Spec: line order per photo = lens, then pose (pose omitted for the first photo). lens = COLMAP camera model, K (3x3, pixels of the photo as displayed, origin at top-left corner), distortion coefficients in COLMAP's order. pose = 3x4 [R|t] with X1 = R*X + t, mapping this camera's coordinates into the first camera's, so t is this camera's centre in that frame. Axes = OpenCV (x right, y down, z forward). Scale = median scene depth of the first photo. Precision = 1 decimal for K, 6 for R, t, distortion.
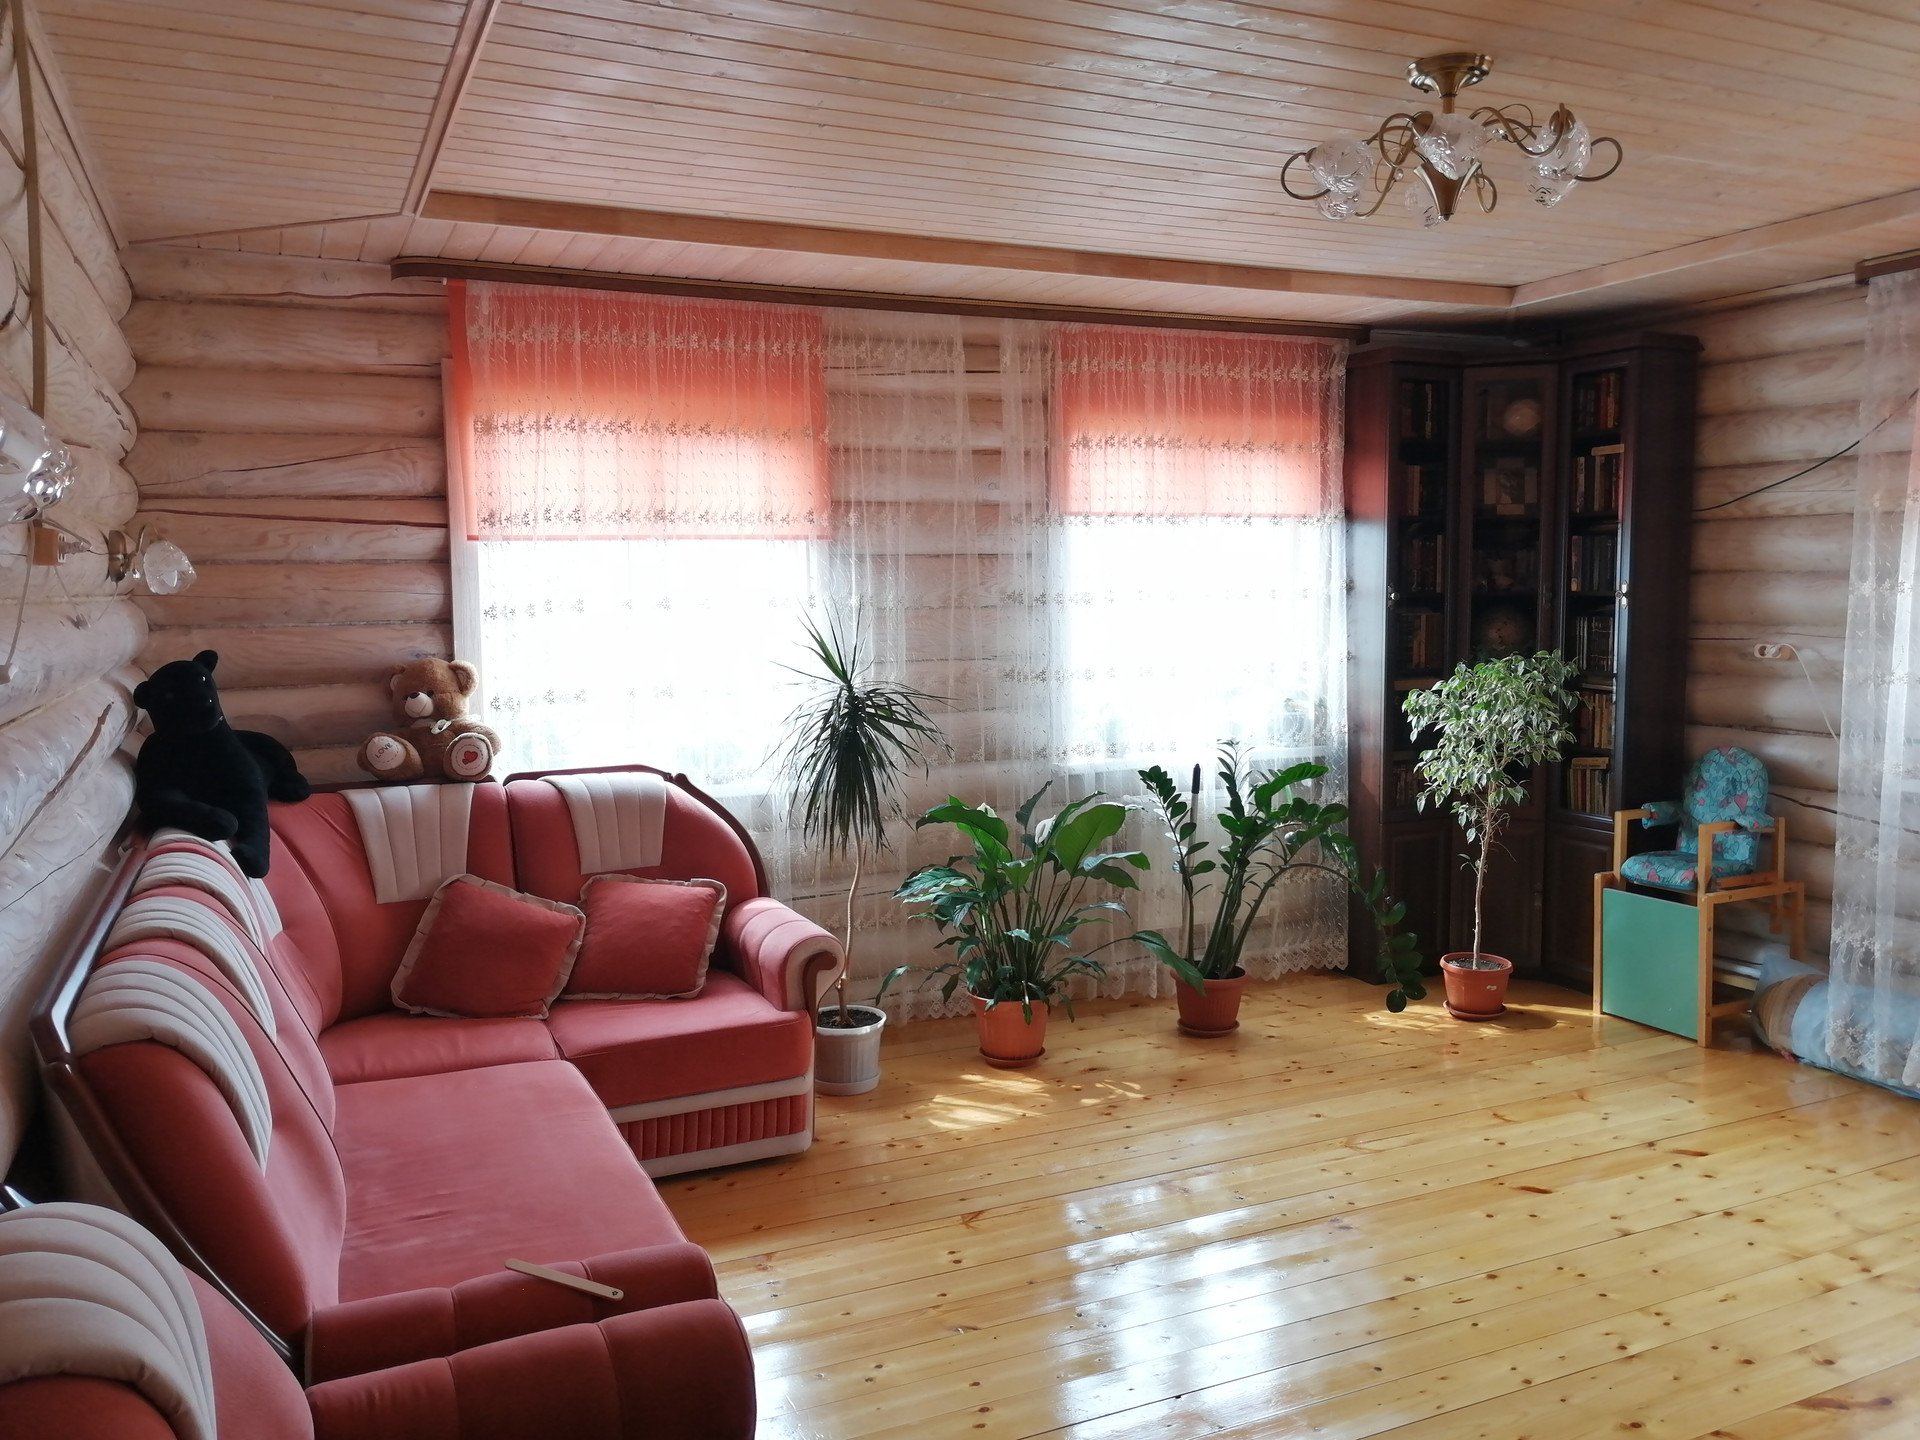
lens RADIAL K [[1481.1, 0, 960.0], [0, 1481.1, 720.0], [0, 0, 1]] dist [0.022403, -0.011389]
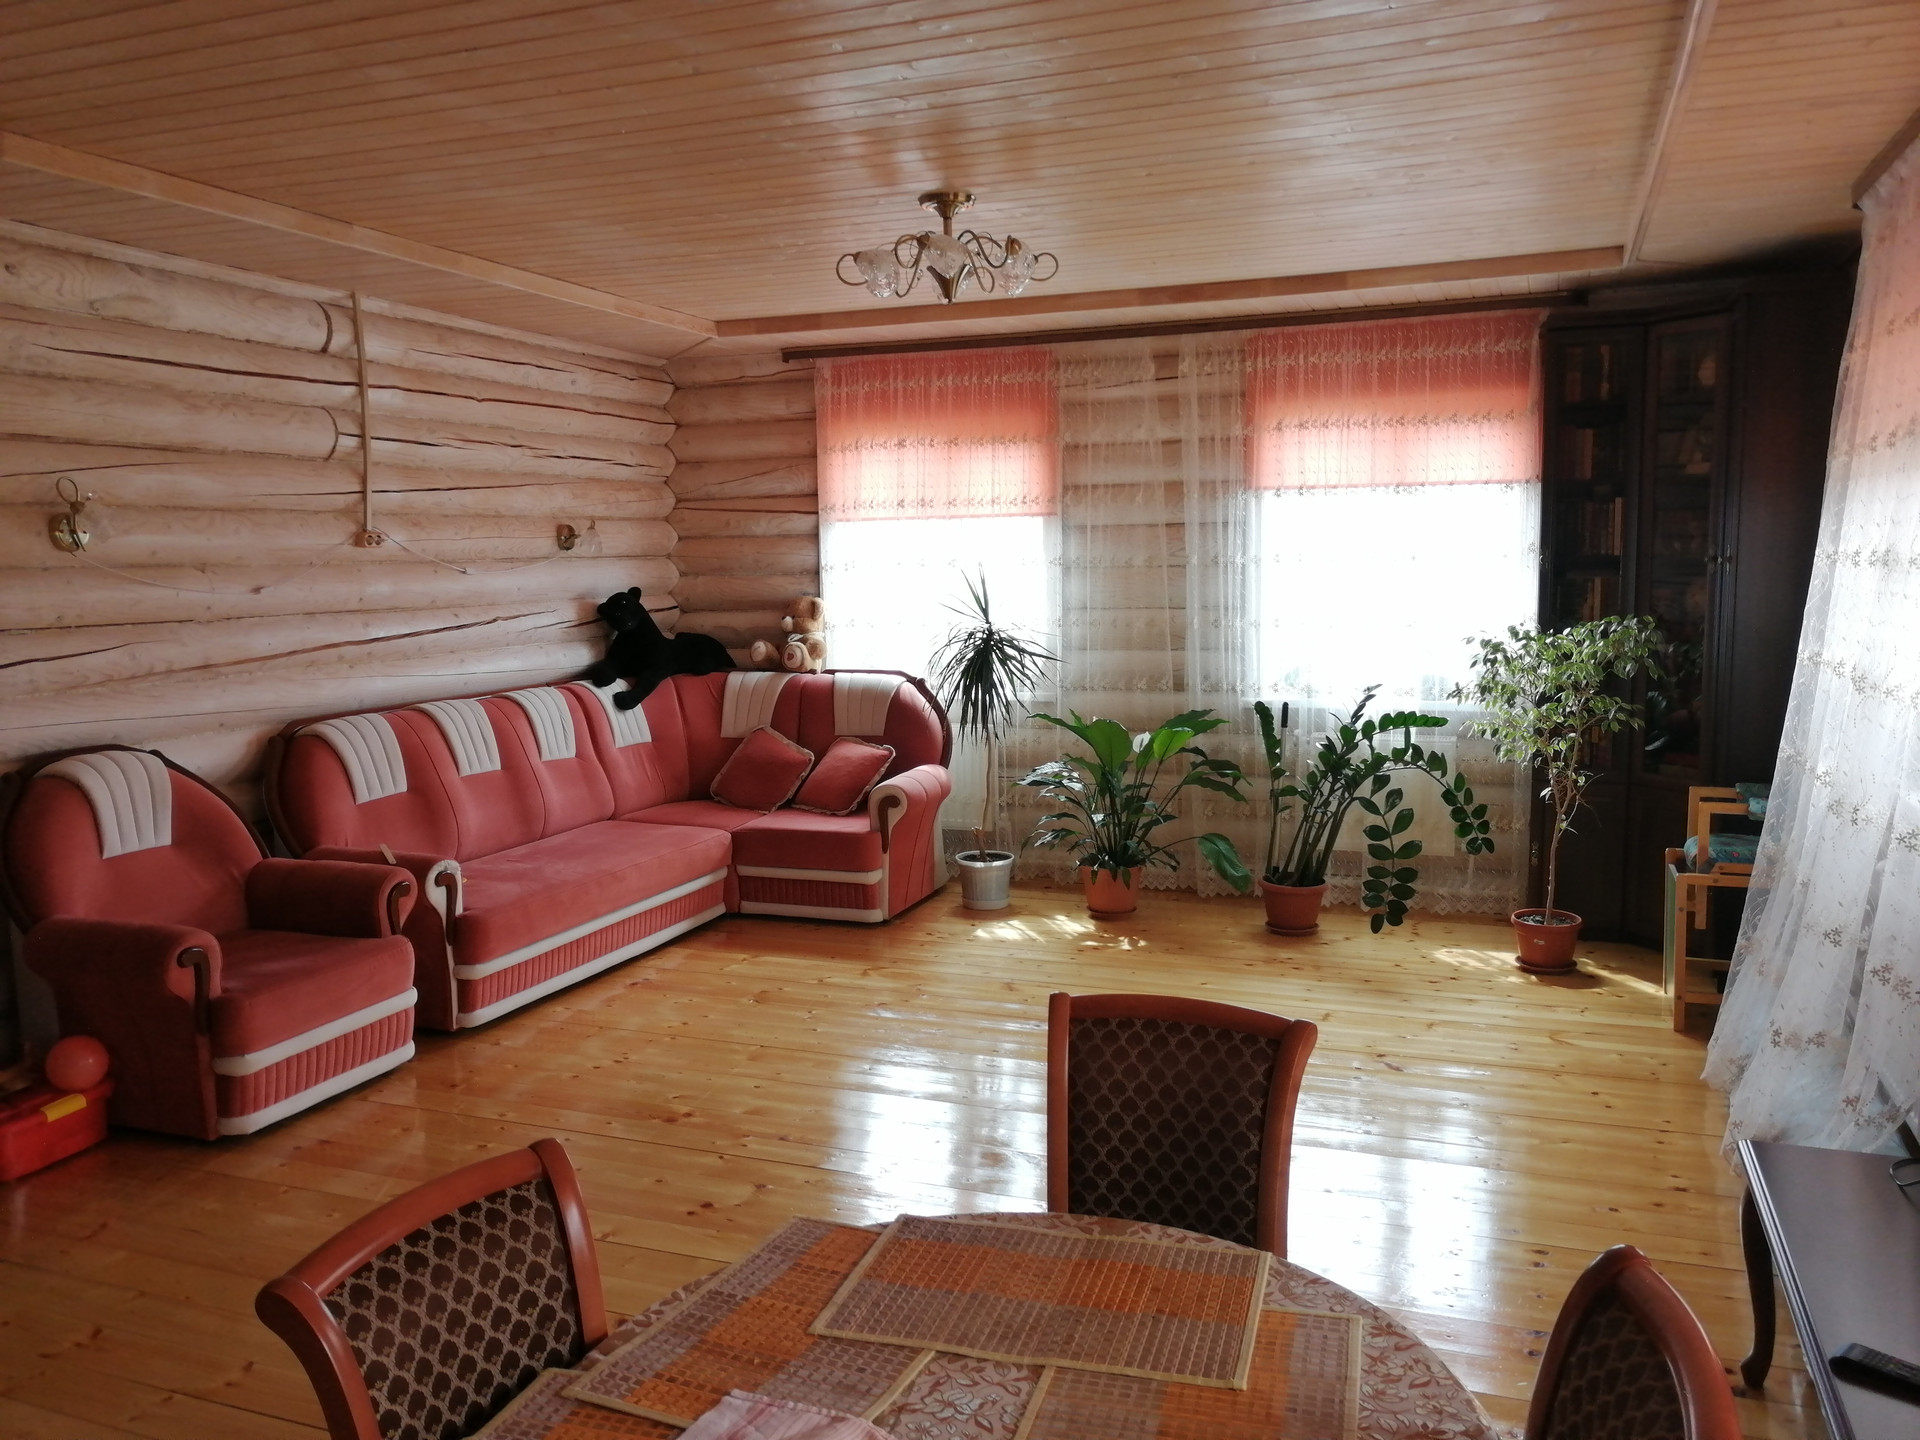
lens RADIAL K [[1481.1, 0, 960.0], [0, 1481.1, 720.0], [0, 0, 1]] dist [0.022403, -0.011389]
pose [[0.705914, 0.080294, -0.703732, 0.891987], [-0.060695, 0.996757, 0.052843, -0.002861], [0.705693, 0.005411, 0.708497, -0.013802]]
